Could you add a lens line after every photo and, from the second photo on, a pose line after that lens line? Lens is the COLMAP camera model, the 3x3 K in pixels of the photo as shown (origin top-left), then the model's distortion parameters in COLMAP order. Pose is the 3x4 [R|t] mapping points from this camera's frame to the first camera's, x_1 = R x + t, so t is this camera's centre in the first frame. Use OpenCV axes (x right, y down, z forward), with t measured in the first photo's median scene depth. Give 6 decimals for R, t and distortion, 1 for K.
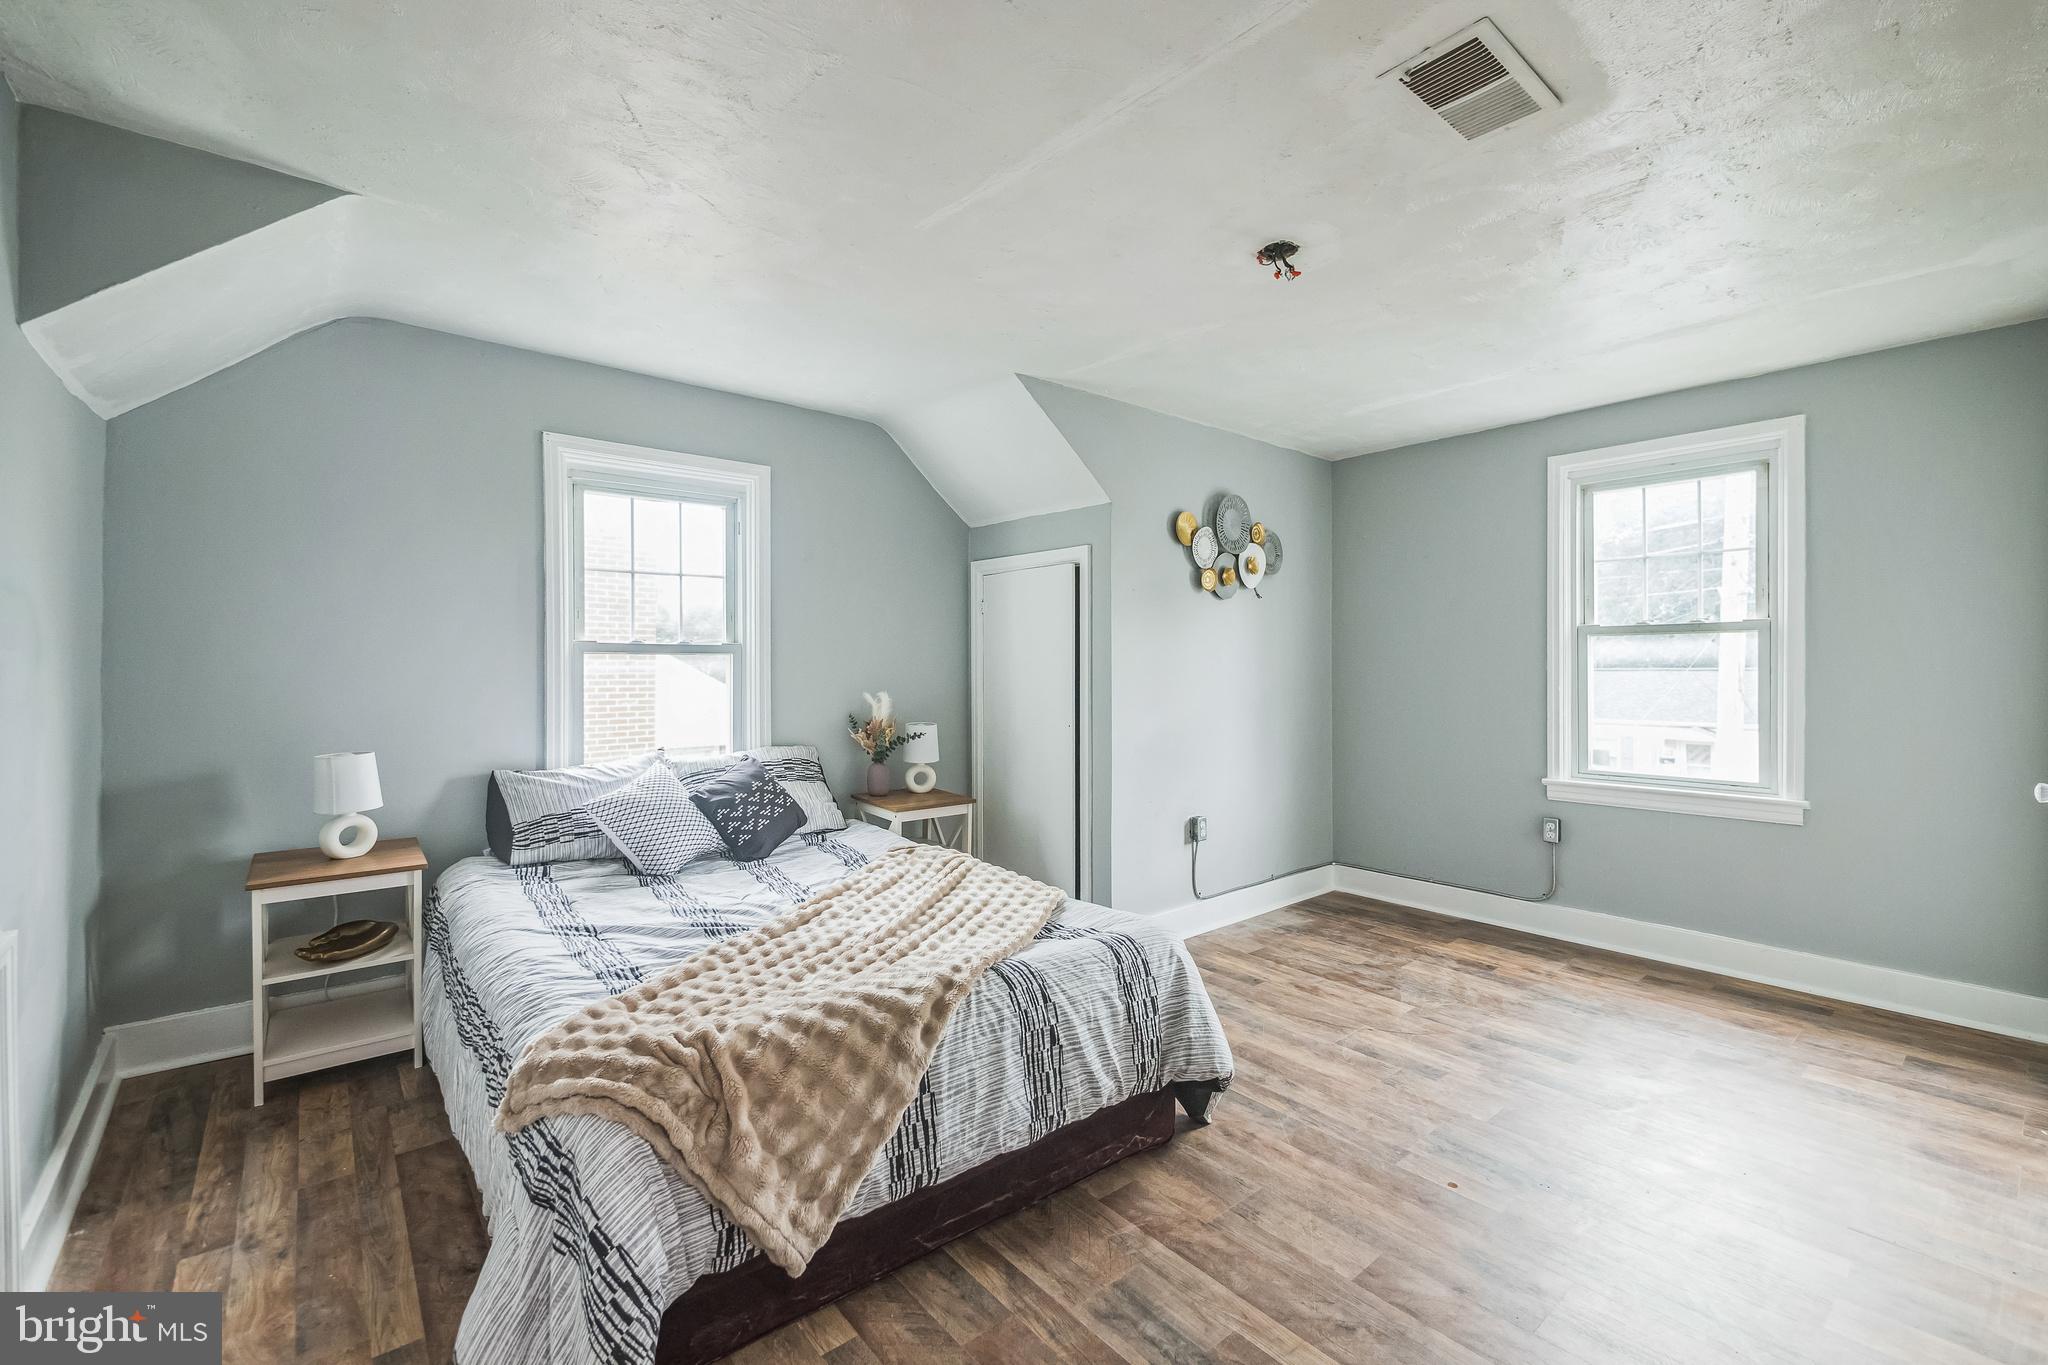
lens RADIAL K [[864.0, 0, 1032.4], [0, 864.0, 671.1], [0, 0, 1]] dist [-0.008794, 0.000173]
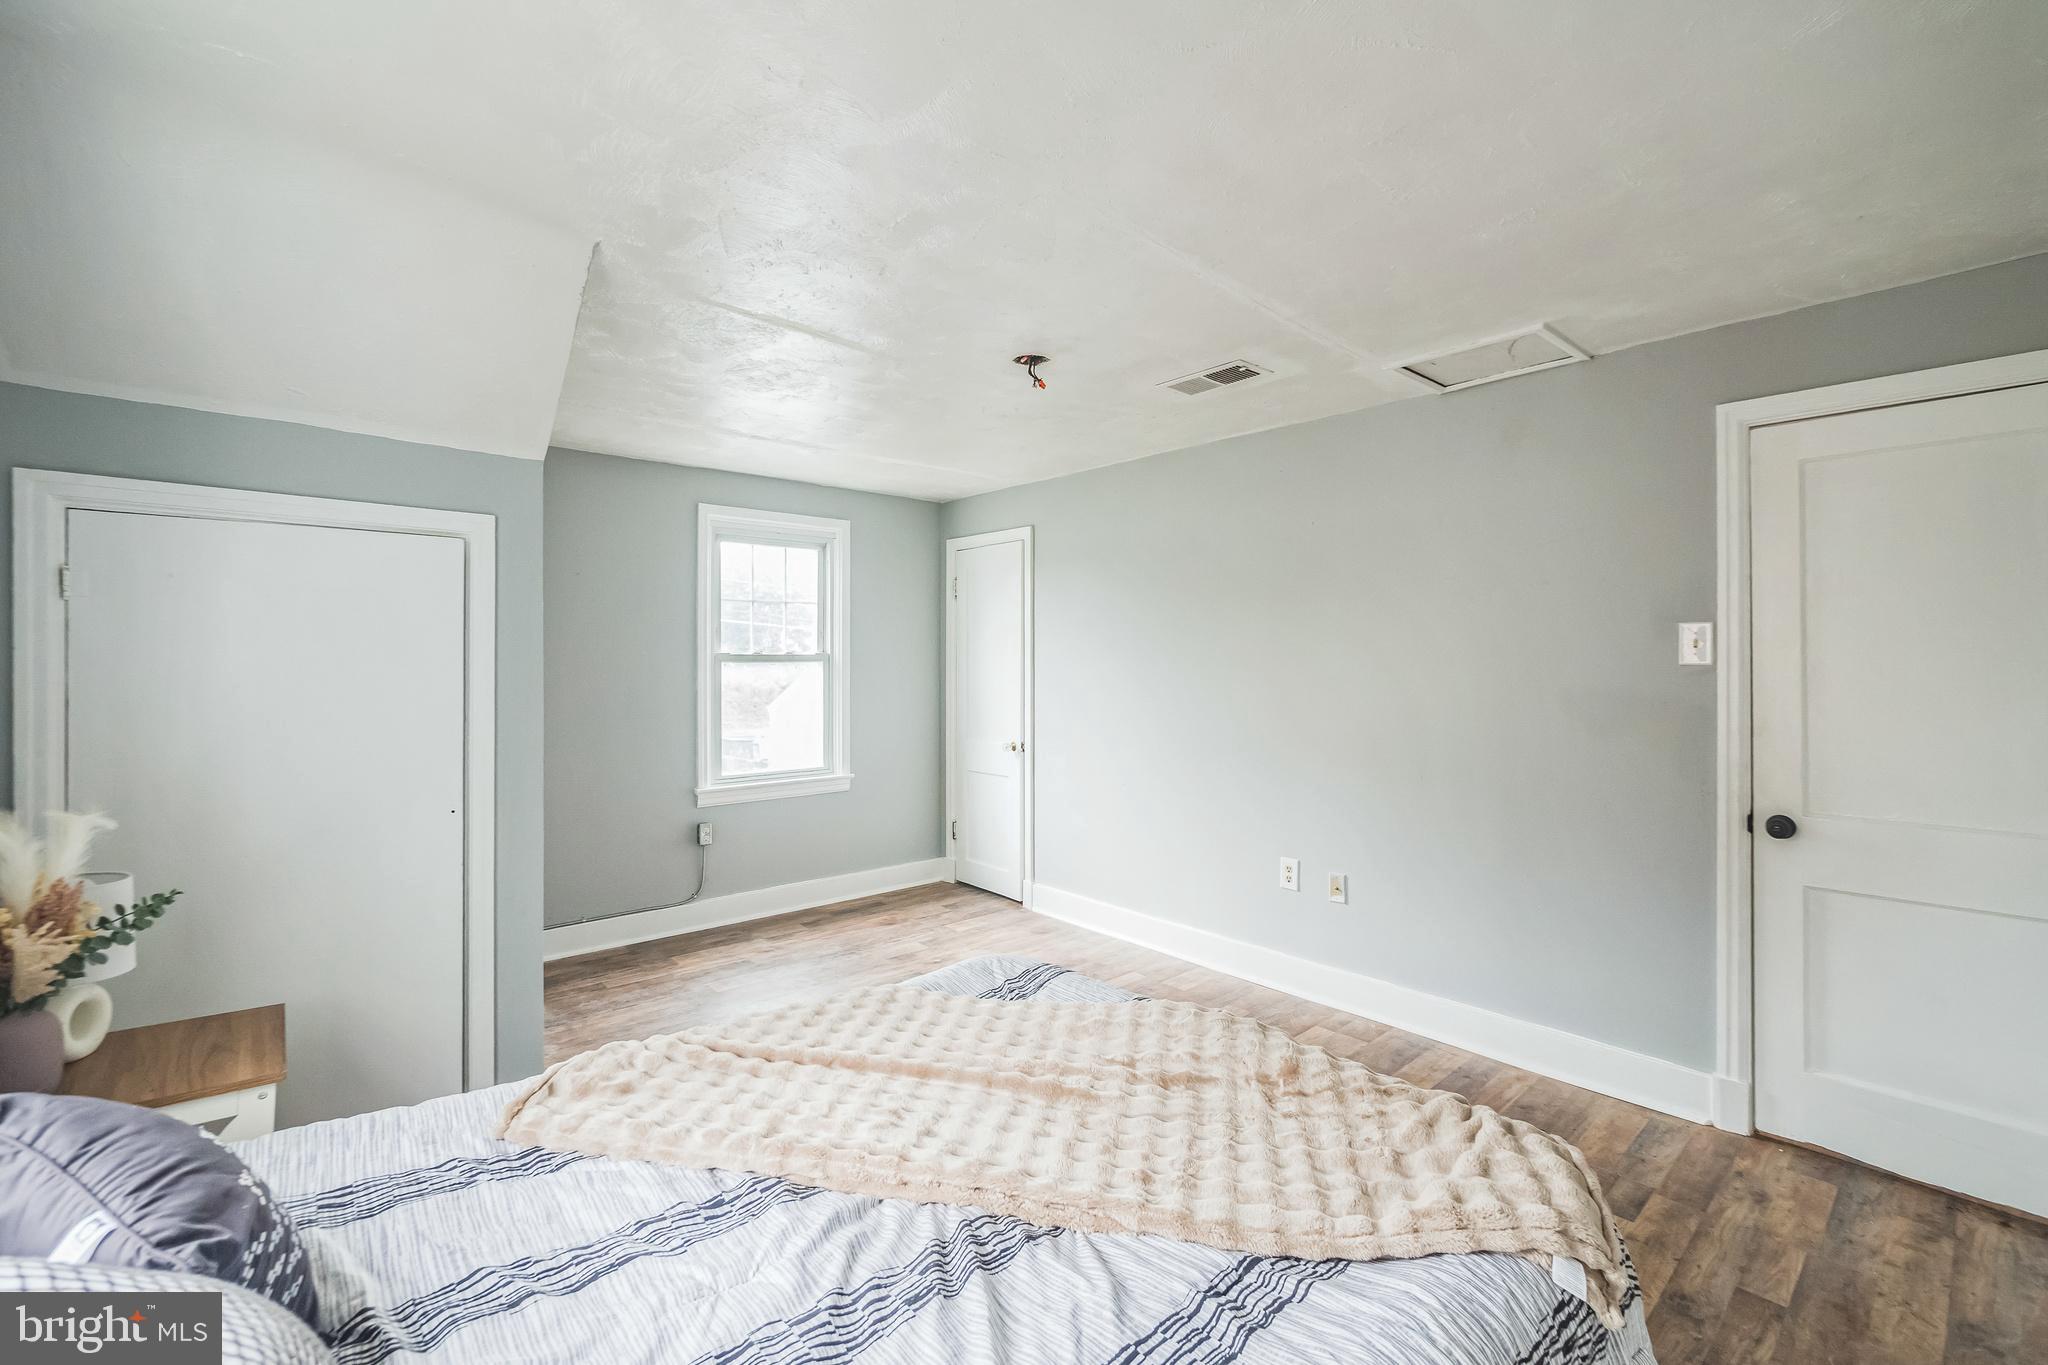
lens RADIAL K [[864.0, 0, 1033.1], [0, 864.0, 668.5], [0, 0, 1]] dist [-0.008794, 0.000173]
pose [[-0.016819, -0.000944, 0.999858, -0.599750], [0.012734, 0.999918, 0.001158, -0.031819], [-0.999777, 0.012752, -0.016806, 0.656305]]
